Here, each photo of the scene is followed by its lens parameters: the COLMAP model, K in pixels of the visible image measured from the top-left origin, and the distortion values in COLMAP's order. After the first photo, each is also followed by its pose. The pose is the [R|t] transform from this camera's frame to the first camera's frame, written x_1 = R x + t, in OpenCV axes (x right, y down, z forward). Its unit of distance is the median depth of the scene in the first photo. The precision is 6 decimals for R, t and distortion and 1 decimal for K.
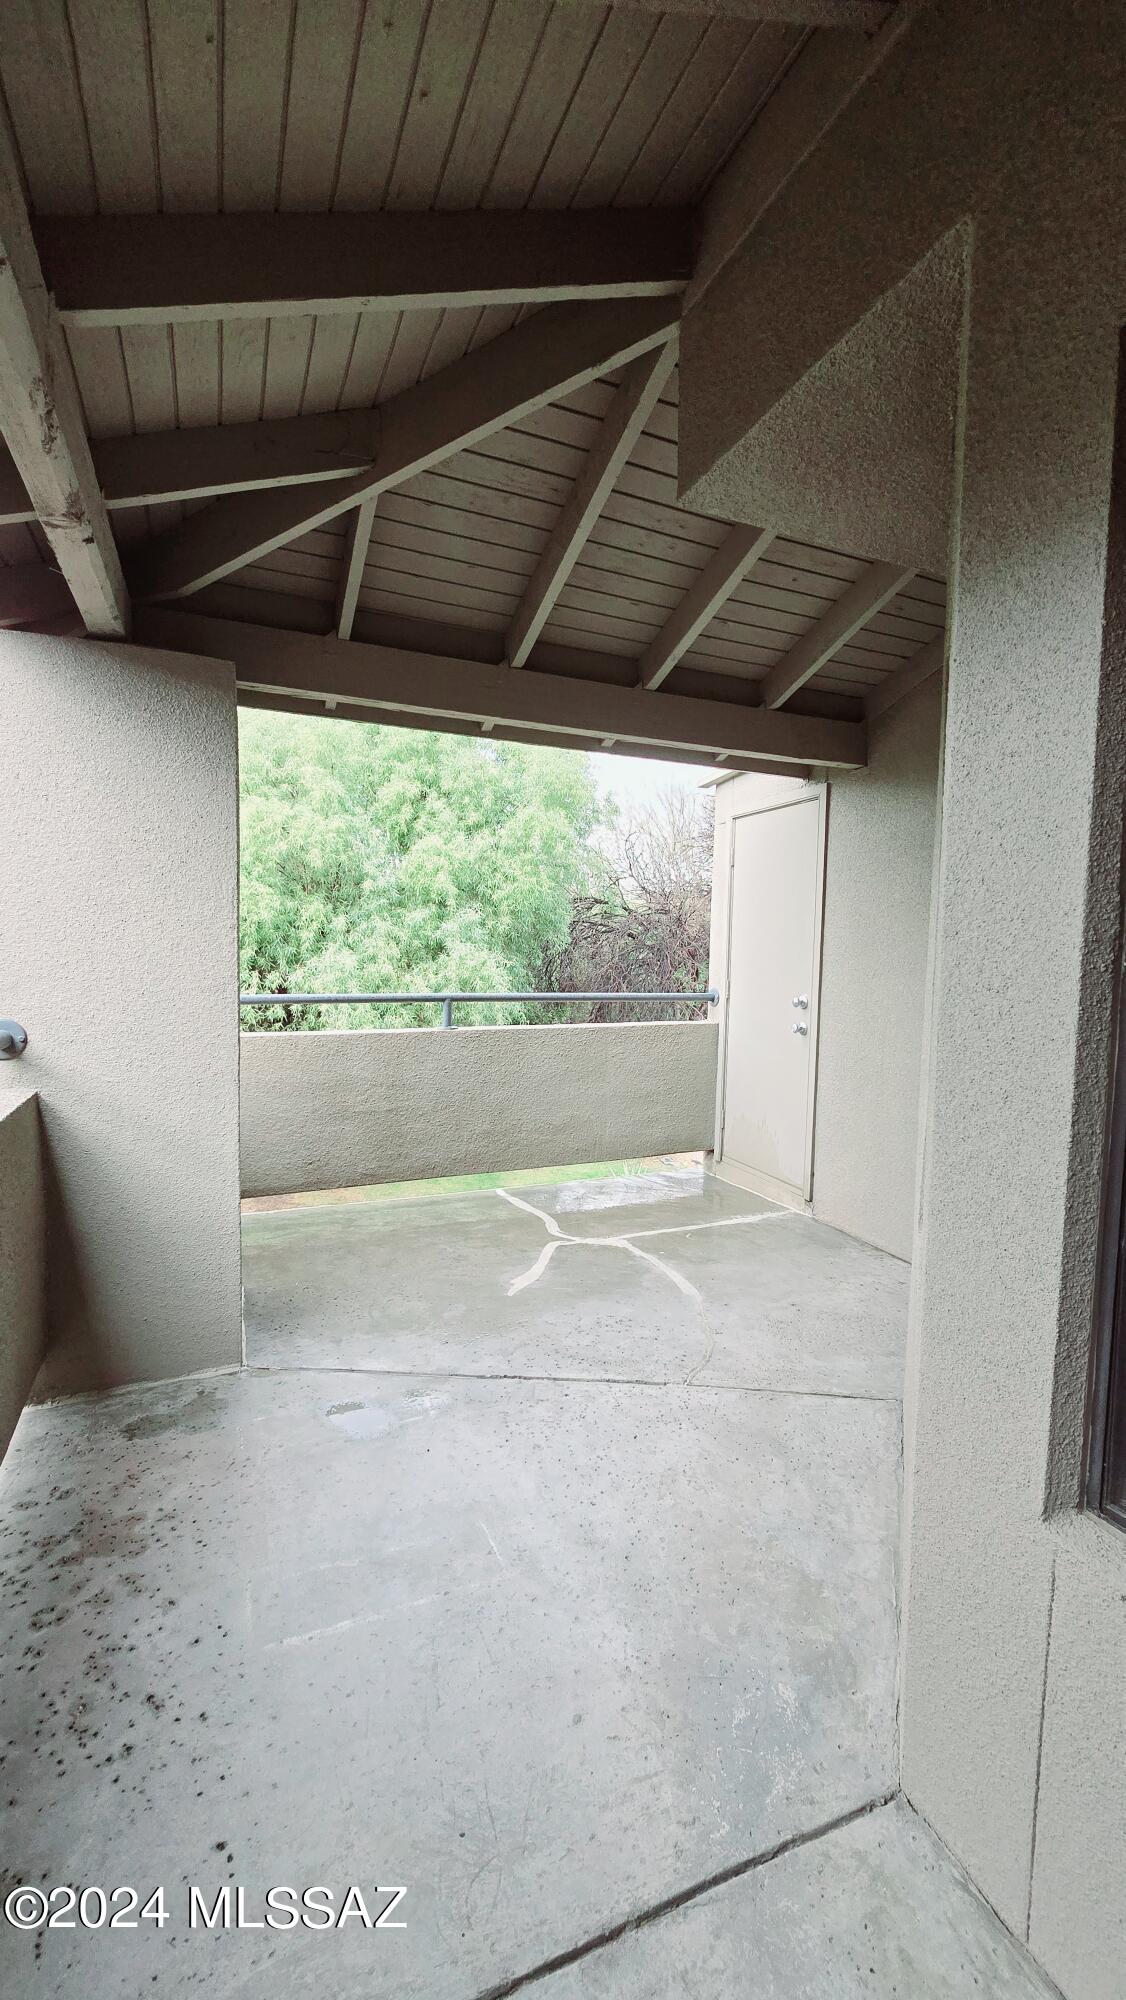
lens RADIAL K [[815.5, 0, 576.4], [0, 815.5, 1004.1], [0, 0, 1]] dist [-0.001753, -0.001023]
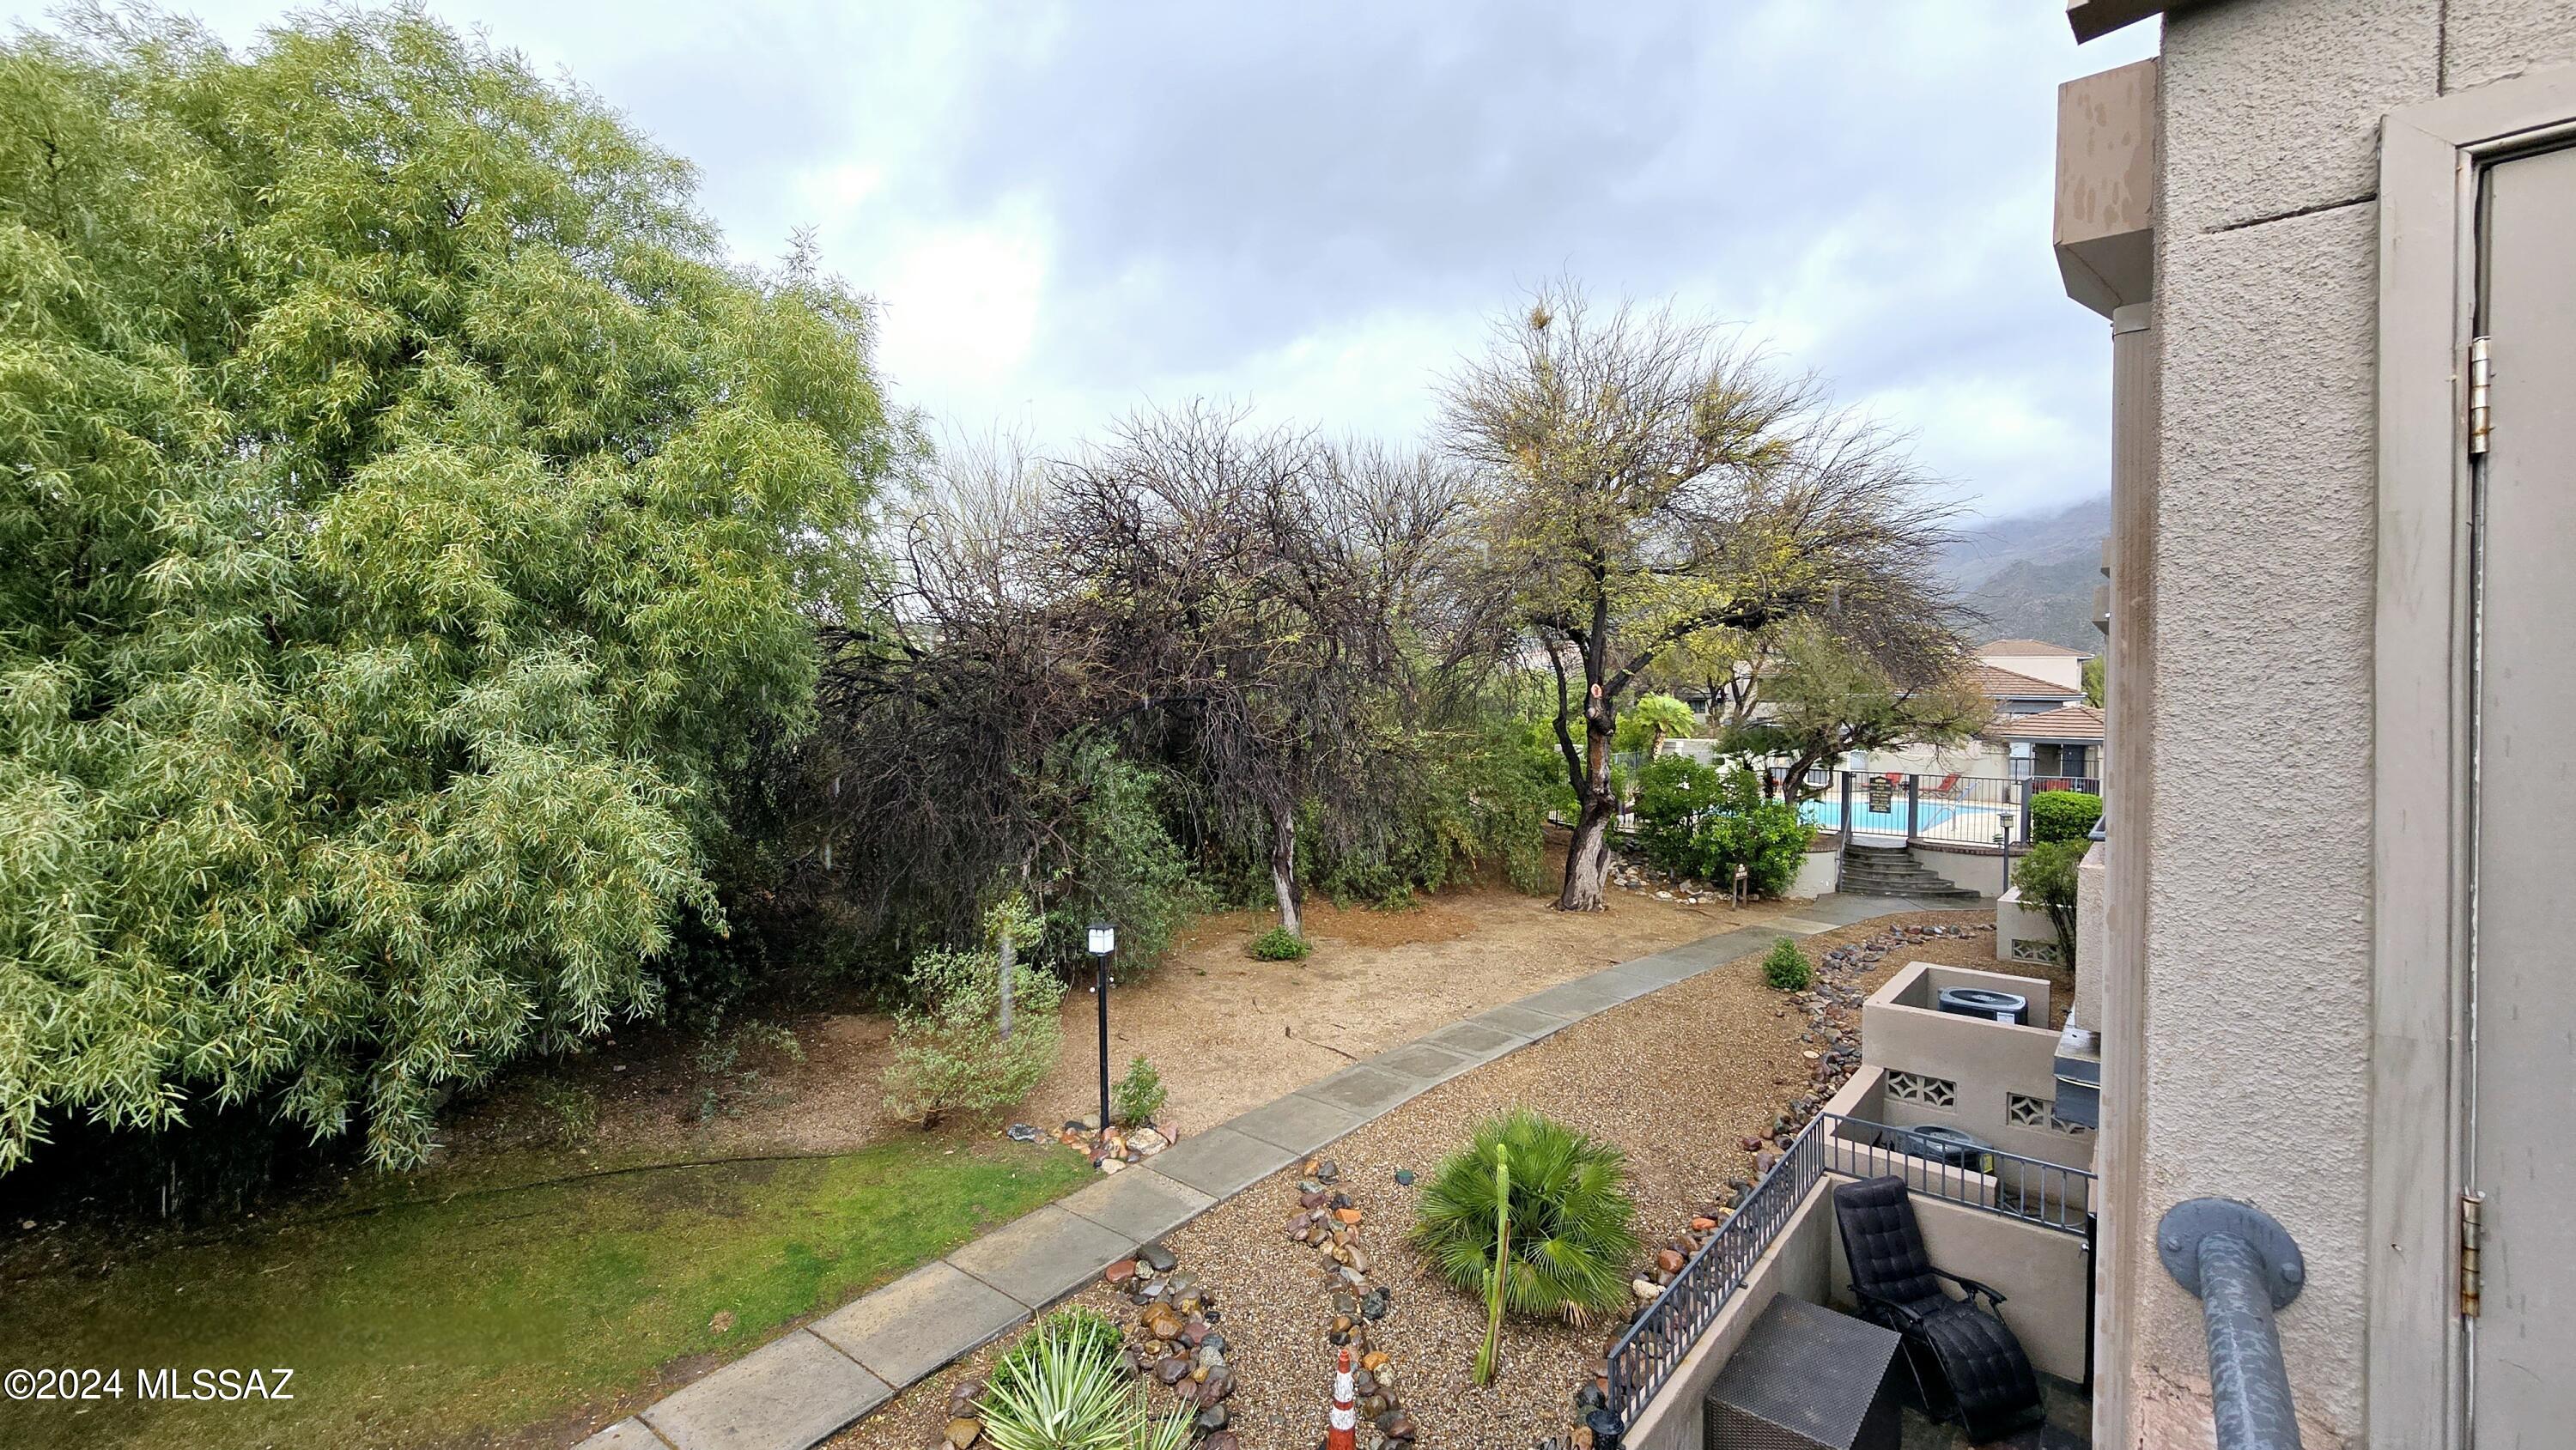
lens RADIAL K [[1050.2, 0, 1298.2], [0, 1050.2, 710.3], [0, 0, 1]] dist [-0.001753, -0.001023]
pose [[0.892012, -0.006143, 0.451970, -0.109491], [0.032161, 0.998236, -0.049906, -0.133822], [-0.450866, 0.059053, 0.890636, 1.034453]]
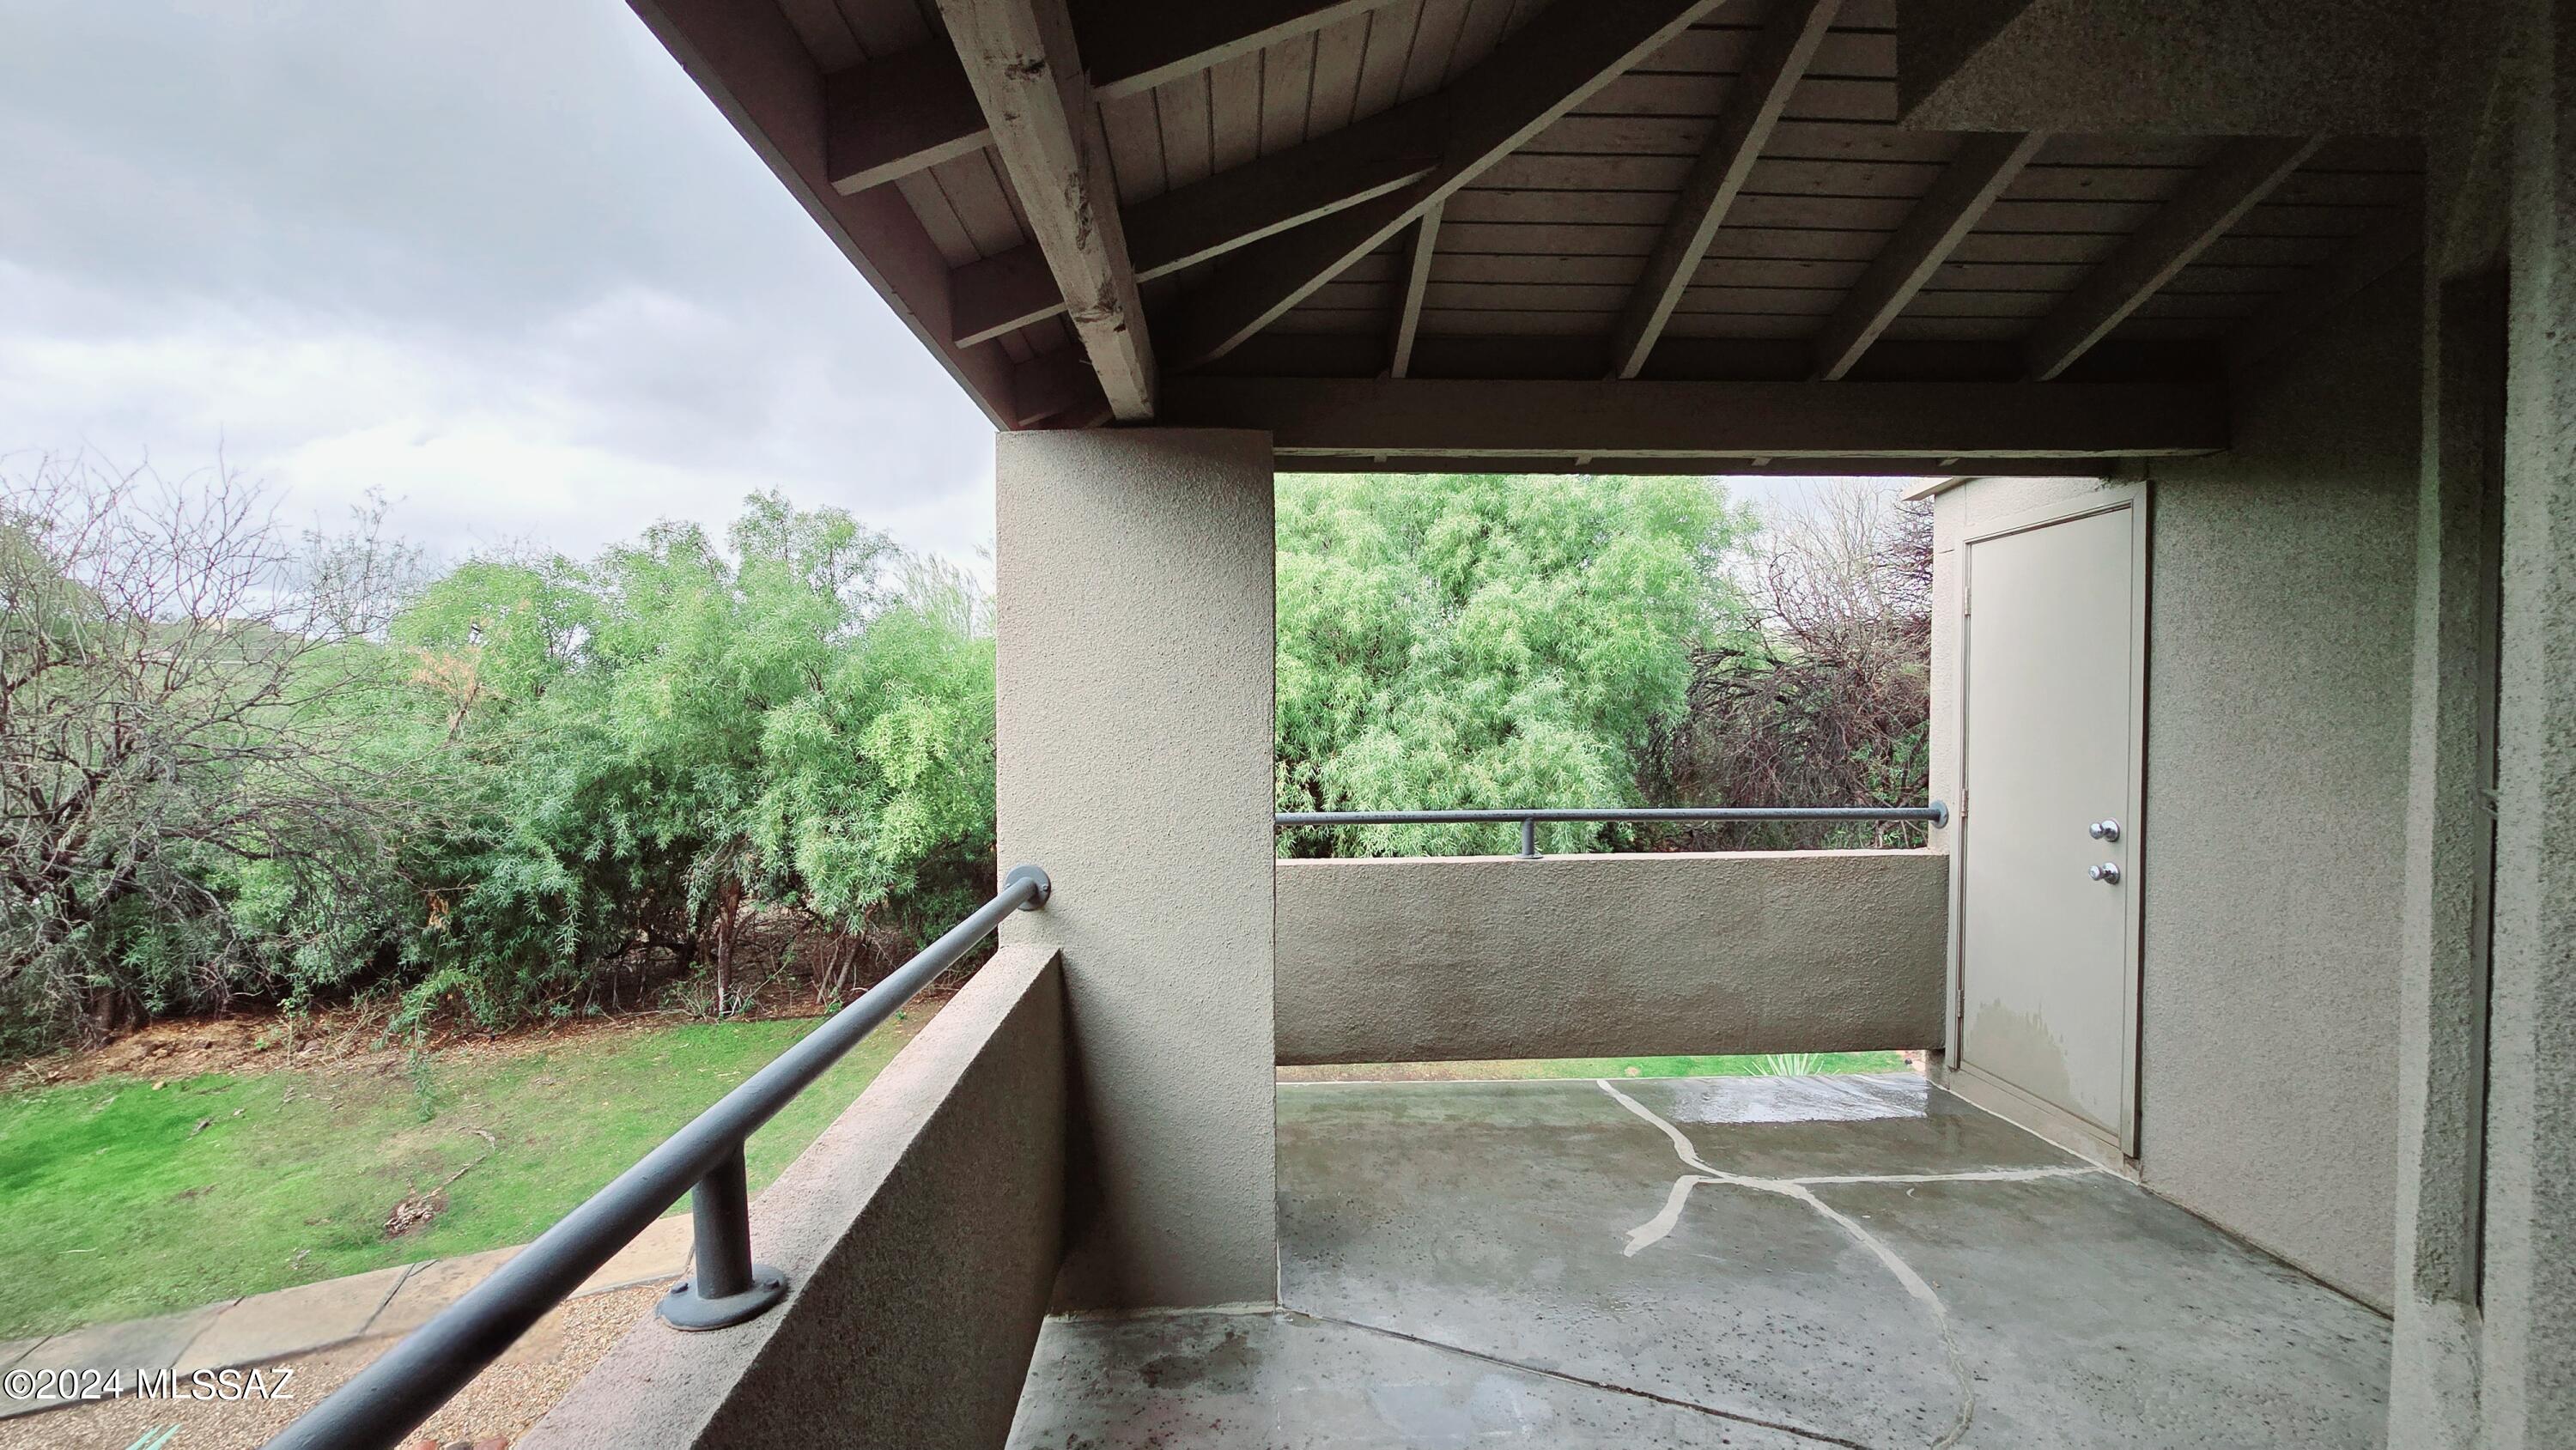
lens RADIAL K [[1050.2, 0, 1276.6], [0, 1050.2, 736.8], [0, 0, 1]] dist [-0.001753, -0.001023]
pose [[0.929565, -0.014972, -0.368355, -0.017265], [-0.002506, 0.998895, -0.046923, -0.035090], [0.368650, 0.044541, 0.928500, 0.020043]]
